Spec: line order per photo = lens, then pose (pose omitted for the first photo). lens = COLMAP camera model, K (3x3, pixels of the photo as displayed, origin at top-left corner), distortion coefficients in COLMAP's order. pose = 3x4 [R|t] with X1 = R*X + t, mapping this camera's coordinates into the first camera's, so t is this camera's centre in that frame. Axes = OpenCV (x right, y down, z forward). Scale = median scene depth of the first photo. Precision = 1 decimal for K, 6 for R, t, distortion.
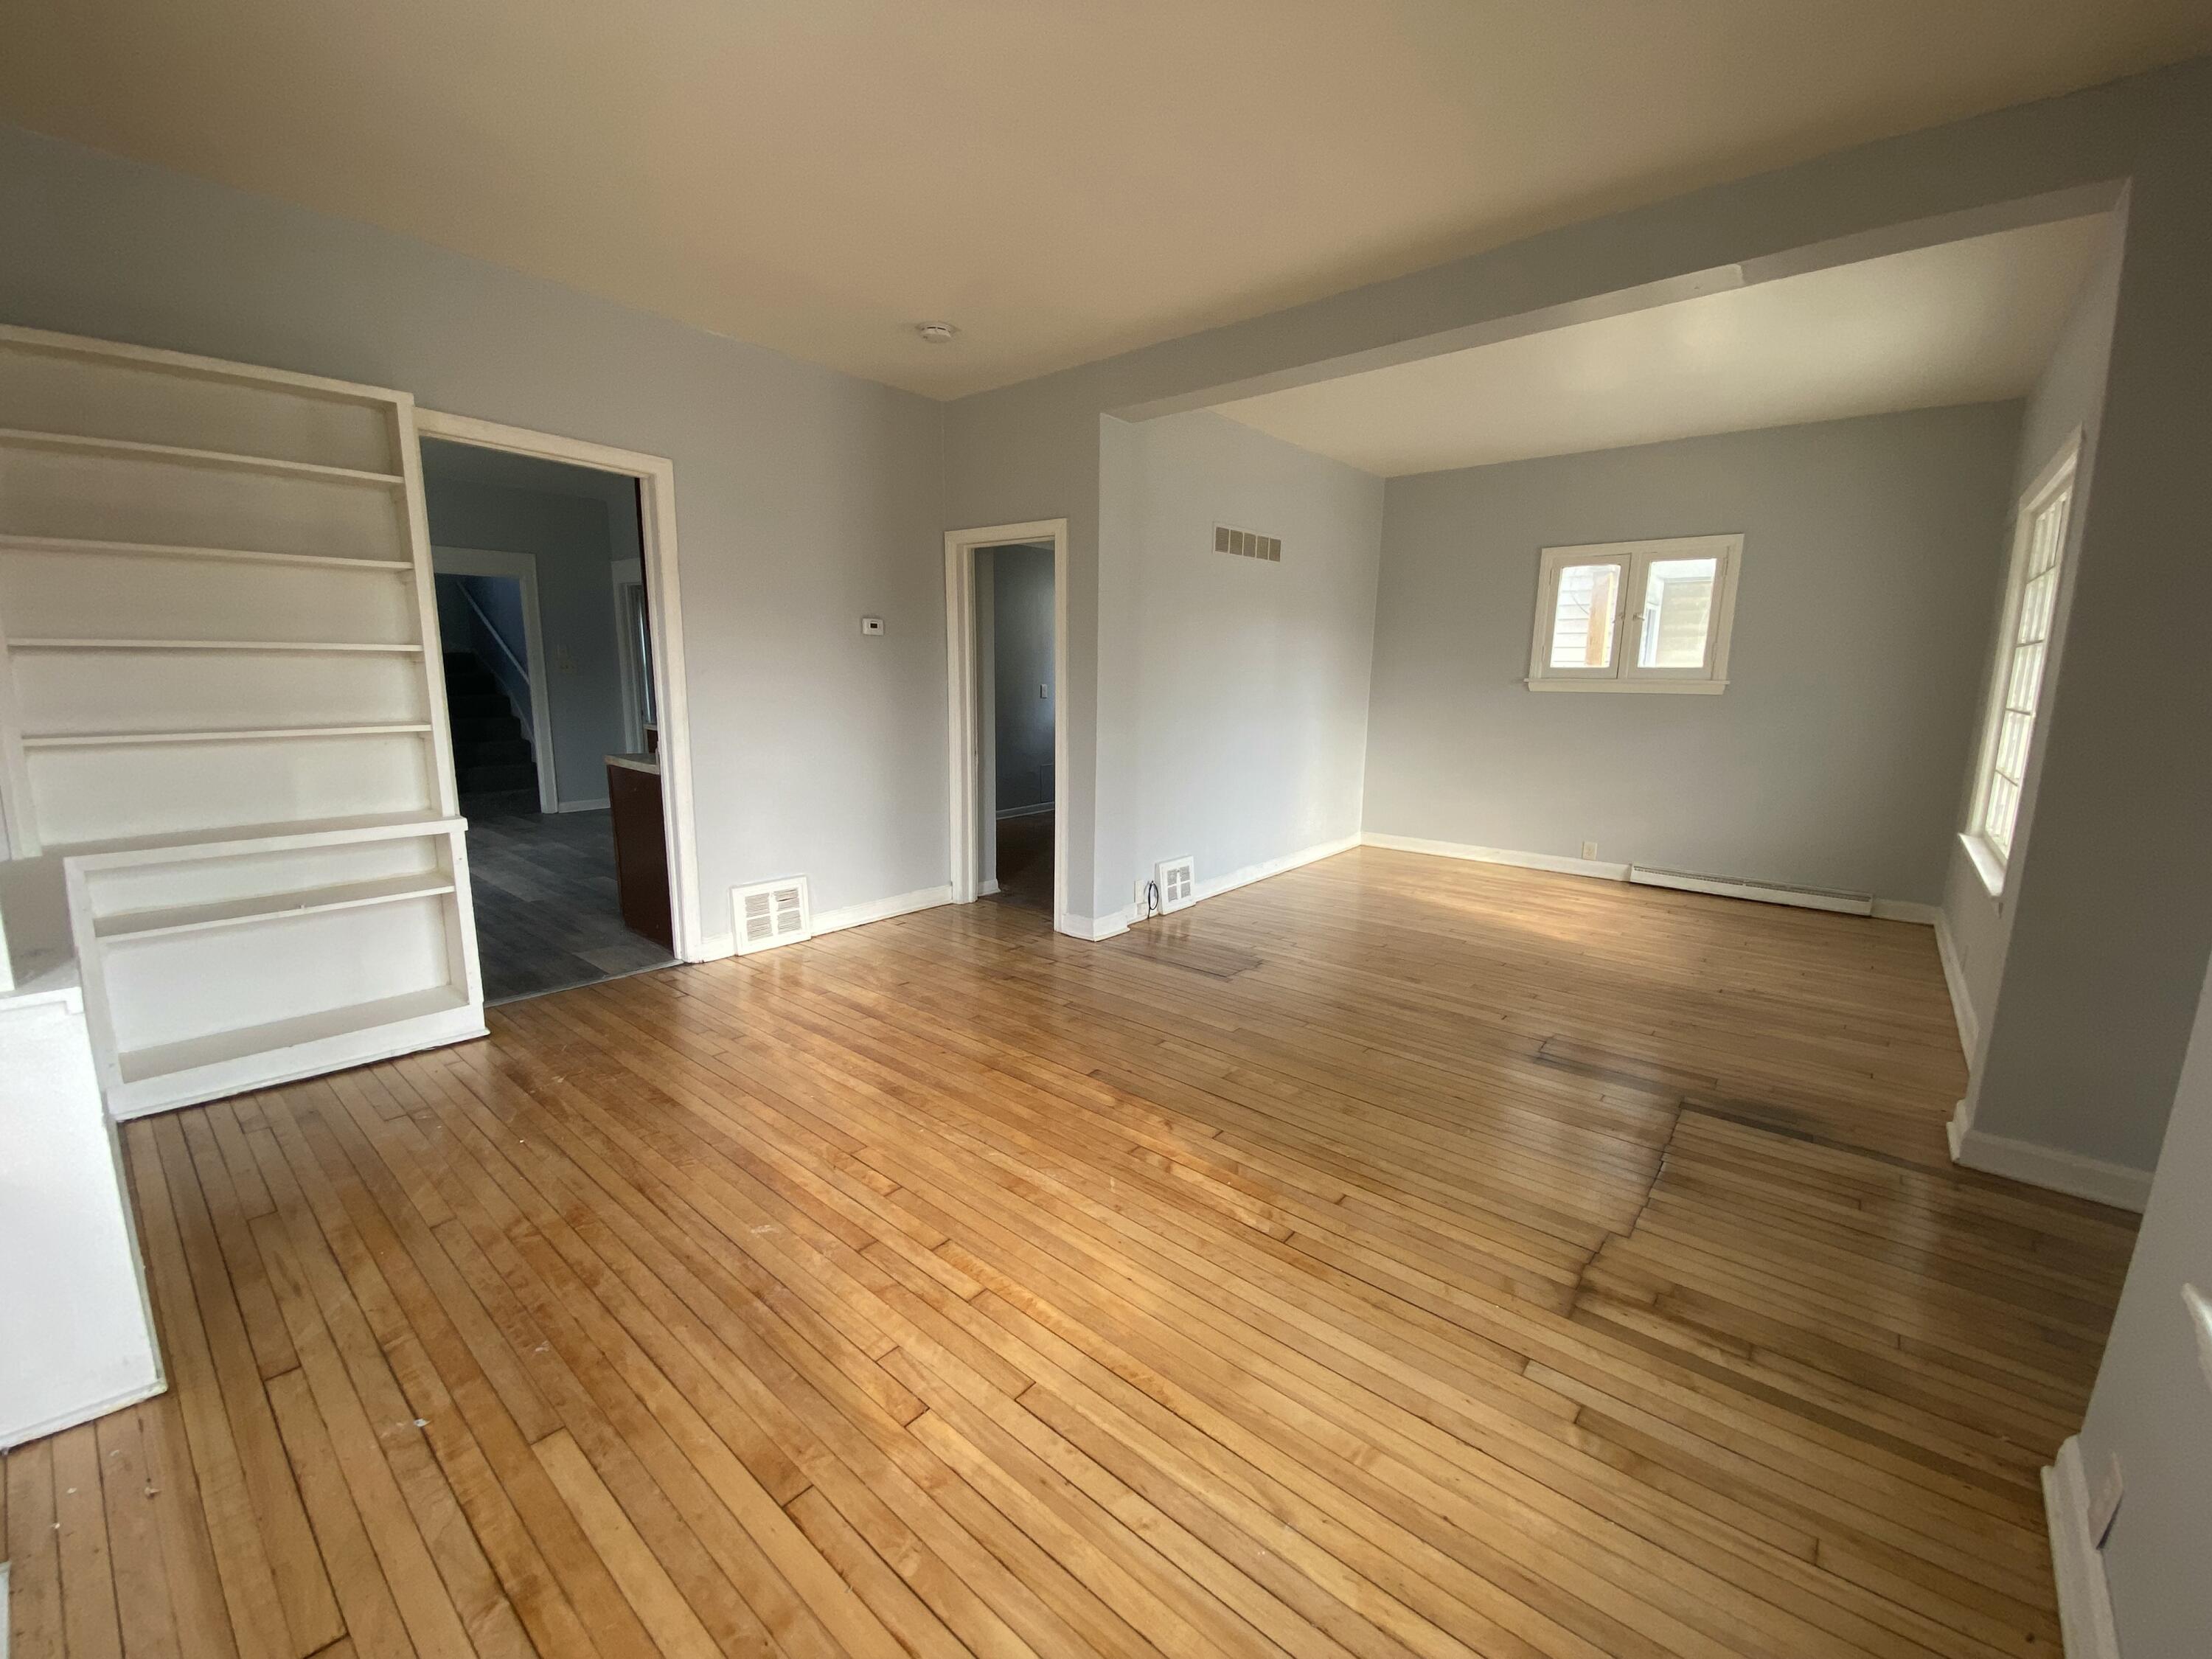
lens RADIAL K [[902.3, 0, 1100.1], [0, 902.3, 829.3], [0, 0, 1]] dist [0.003165, 0.000028]
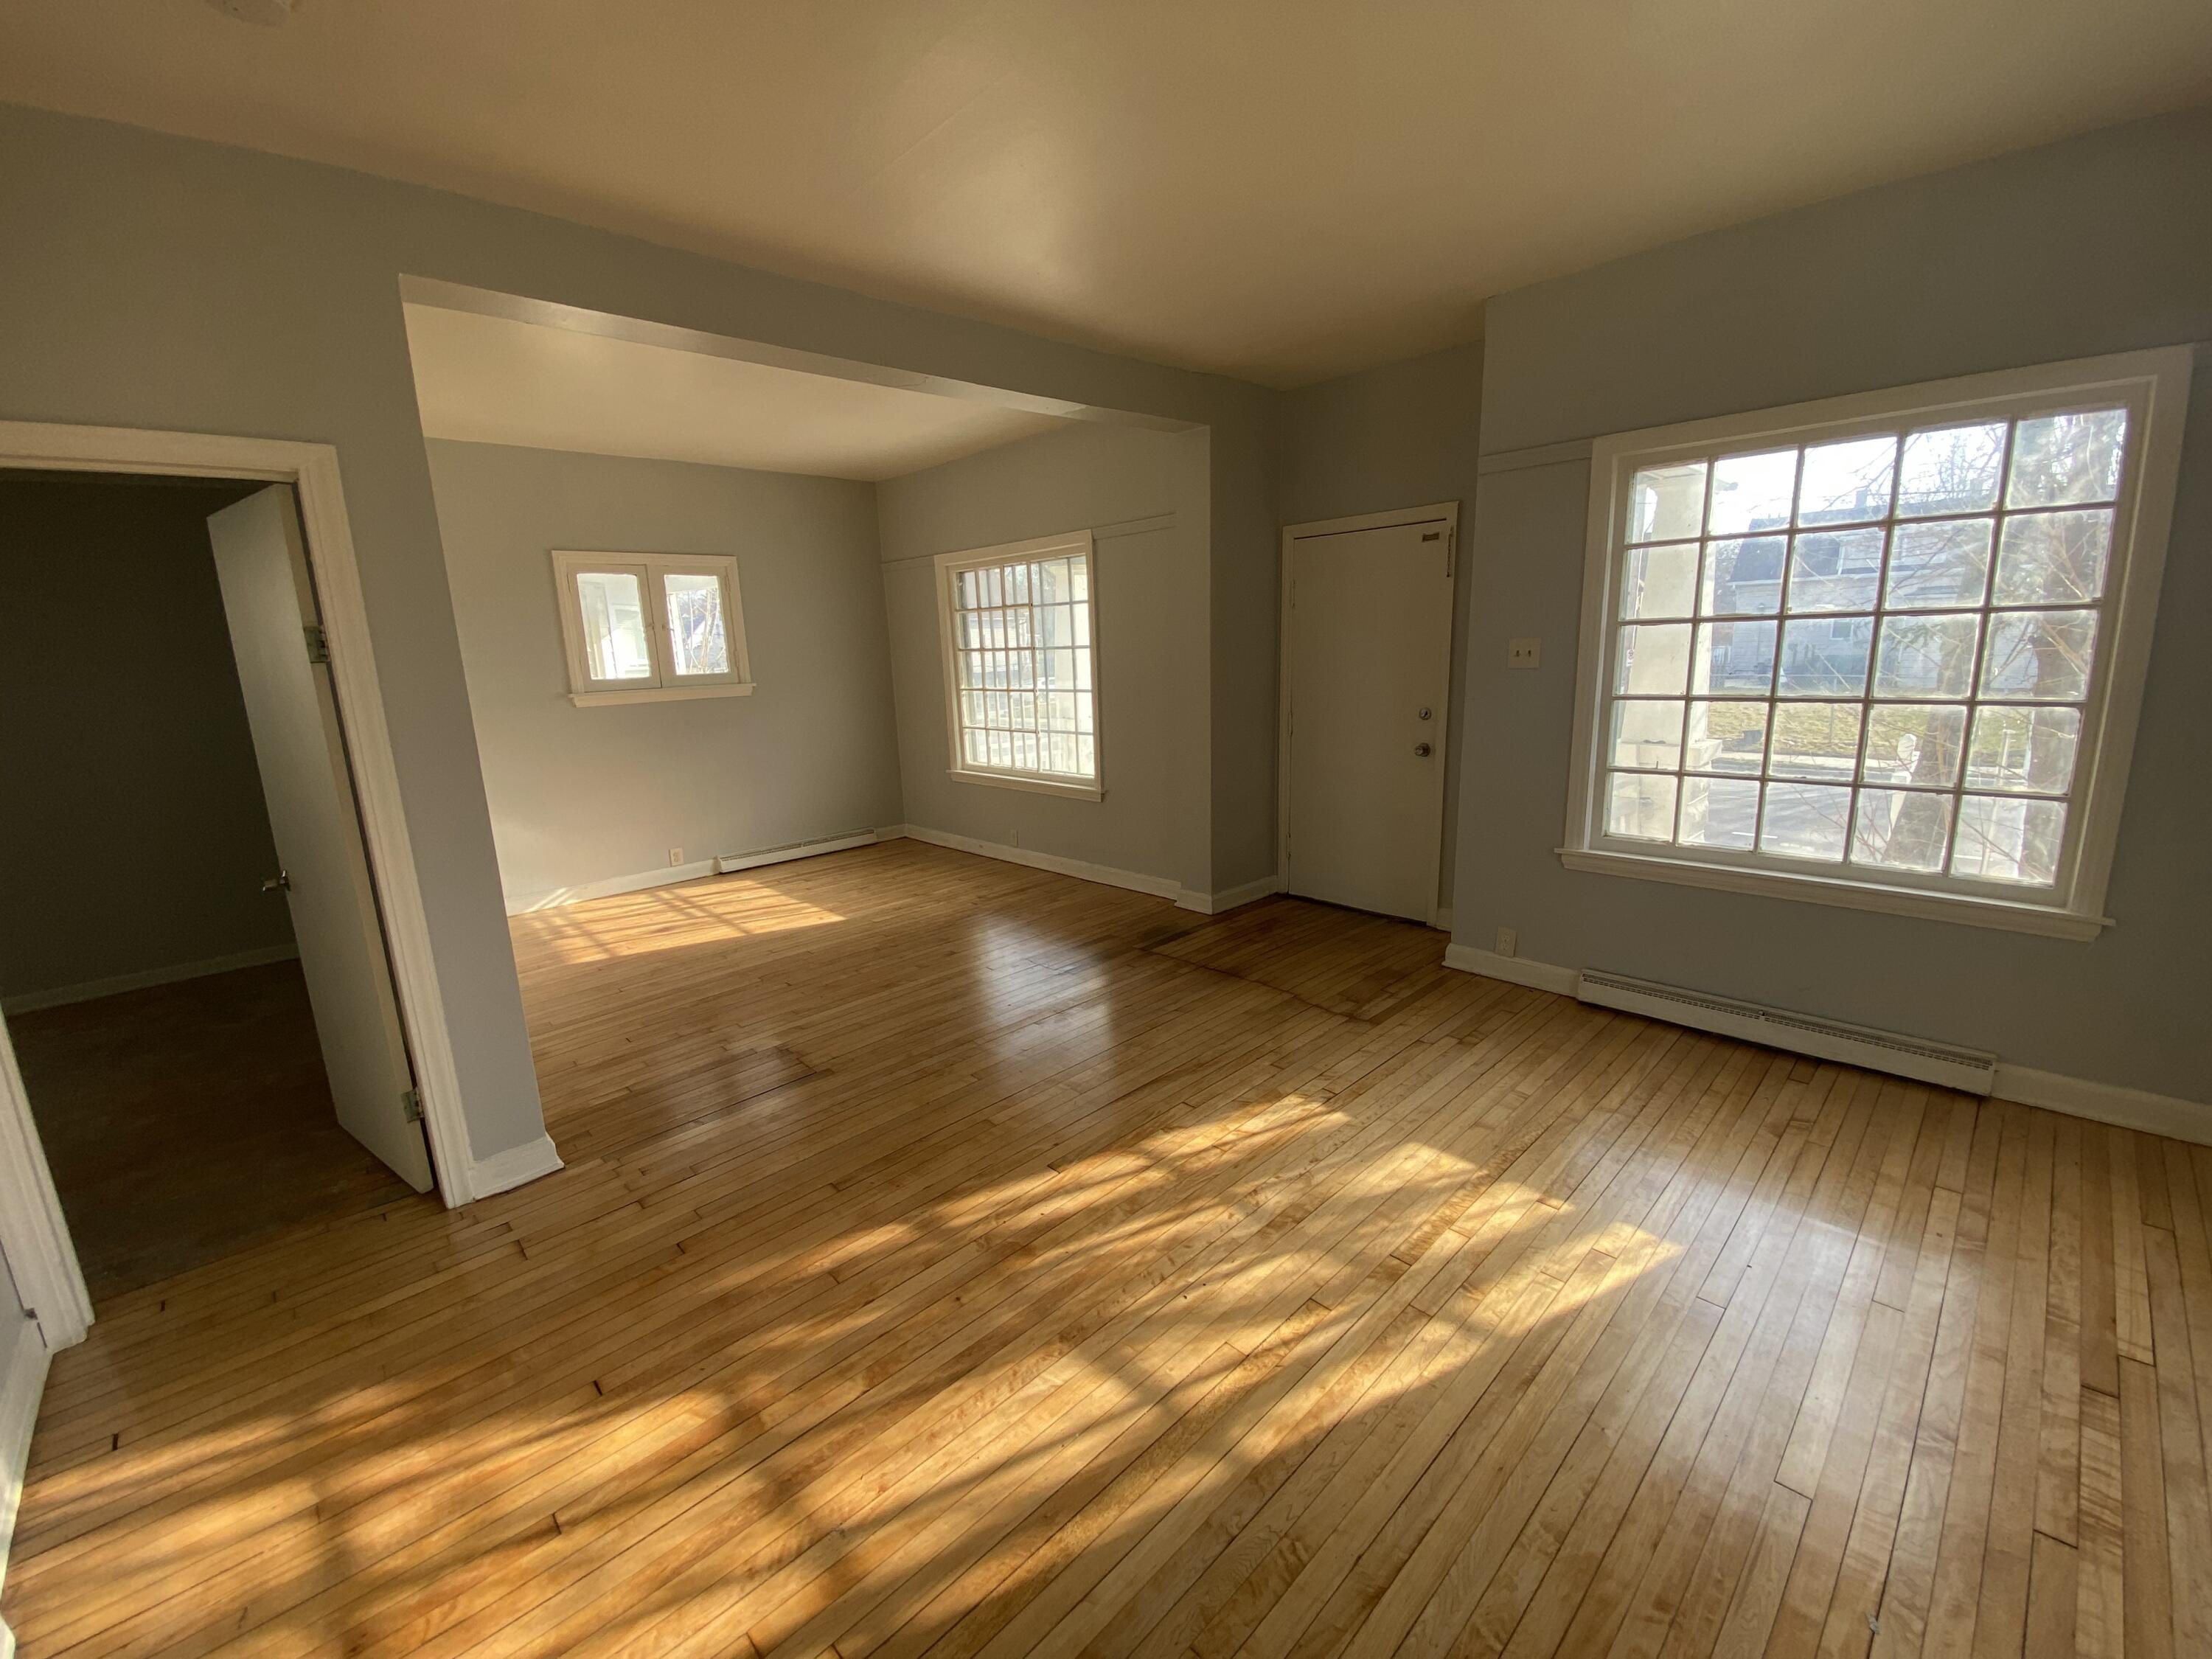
lens RADIAL K [[902.3, 0, 1101.5], [0, 902.3, 820.1], [0, 0, 1]] dist [0.003165, 0.000028]
pose [[0.076686, -0.208434, 0.975025, -0.495230], [0.210622, 0.959223, 0.188491, -0.130742], [-0.974555, 0.190907, 0.117460, 0.500343]]
